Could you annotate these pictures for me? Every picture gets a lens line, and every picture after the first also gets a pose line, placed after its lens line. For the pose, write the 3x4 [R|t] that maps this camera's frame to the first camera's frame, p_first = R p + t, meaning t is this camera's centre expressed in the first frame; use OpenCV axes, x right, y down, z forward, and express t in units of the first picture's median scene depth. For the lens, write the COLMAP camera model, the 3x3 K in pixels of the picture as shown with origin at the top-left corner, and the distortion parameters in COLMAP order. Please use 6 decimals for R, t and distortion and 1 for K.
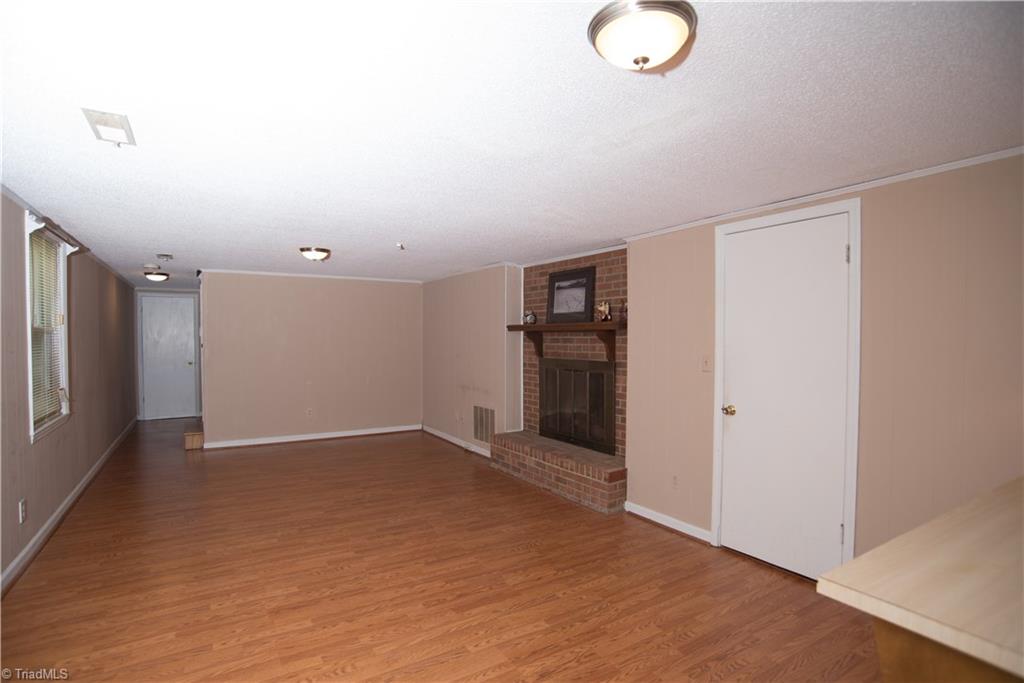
lens RADIAL K [[517.8, 0, 503.9], [0, 517.8, 349.6], [0, 0, 1]] dist [-0.056422, 0.011179]
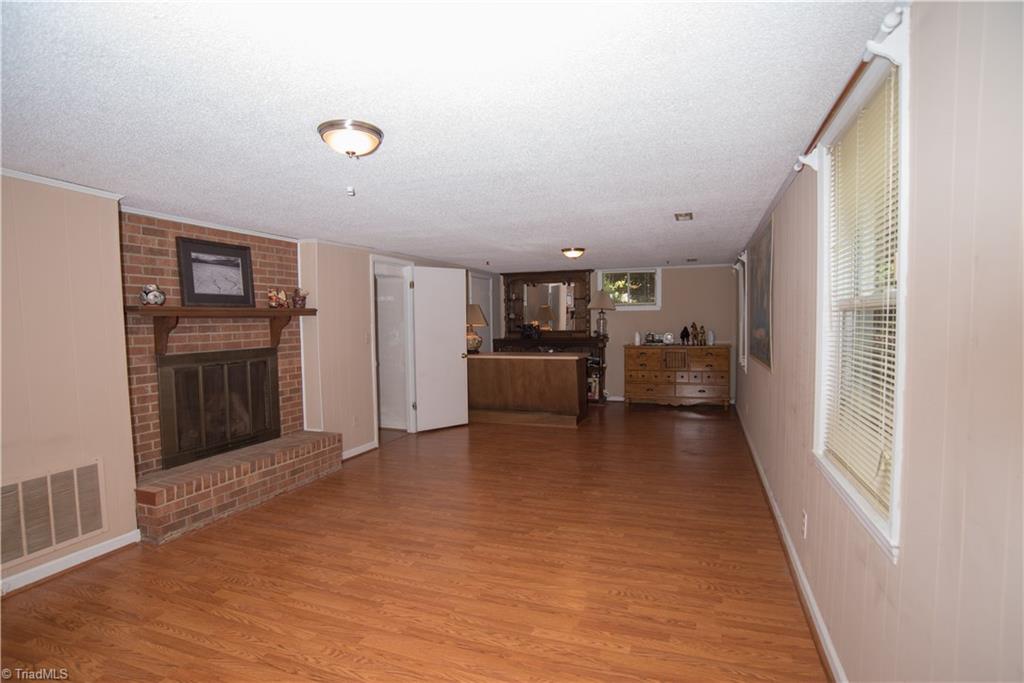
lens RADIAL K [[517.8, 0, 509.0], [0, 517.8, 336.1], [0, 0, 1]] dist [-0.056422, 0.011179]
pose [[-0.611576, -0.018962, 0.790958, -0.817530], [0.031634, 0.998327, 0.048394, -0.030374], [-0.790553, 0.054618, -0.609953, 1.162995]]
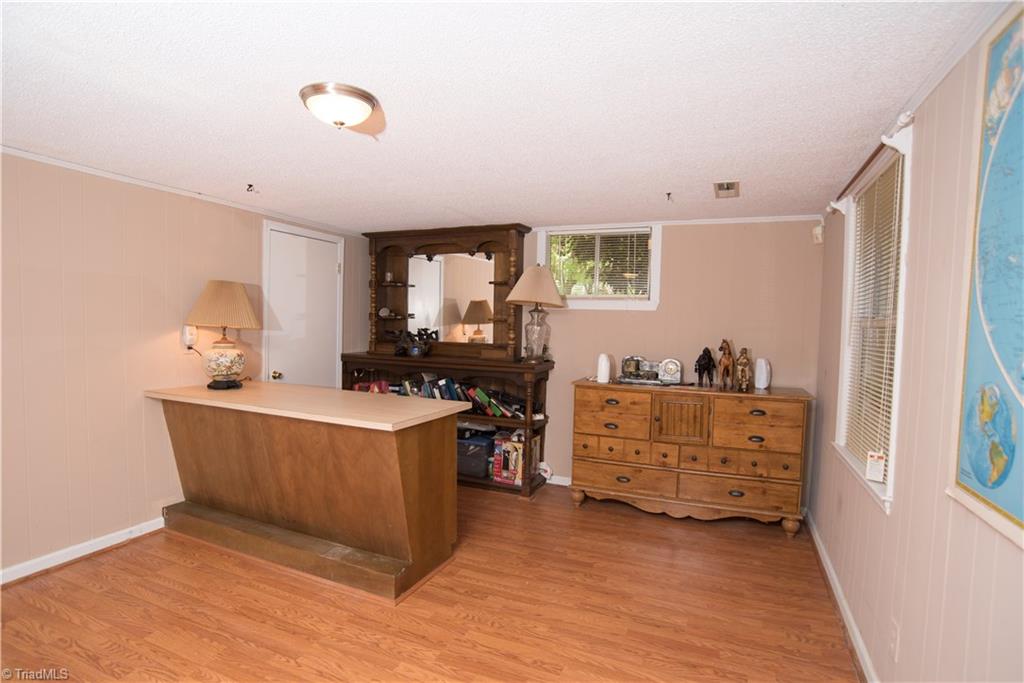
lens RADIAL K [[517.8, 0, 509.3], [0, 517.8, 345.6], [0, 0, 1]] dist [-0.056422, 0.011179]
pose [[-0.547554, -0.053521, 0.835057, -0.606489], [-0.003052, 0.998073, 0.061968, -0.022309], [-0.836765, 0.031382, -0.546663, 0.817450]]
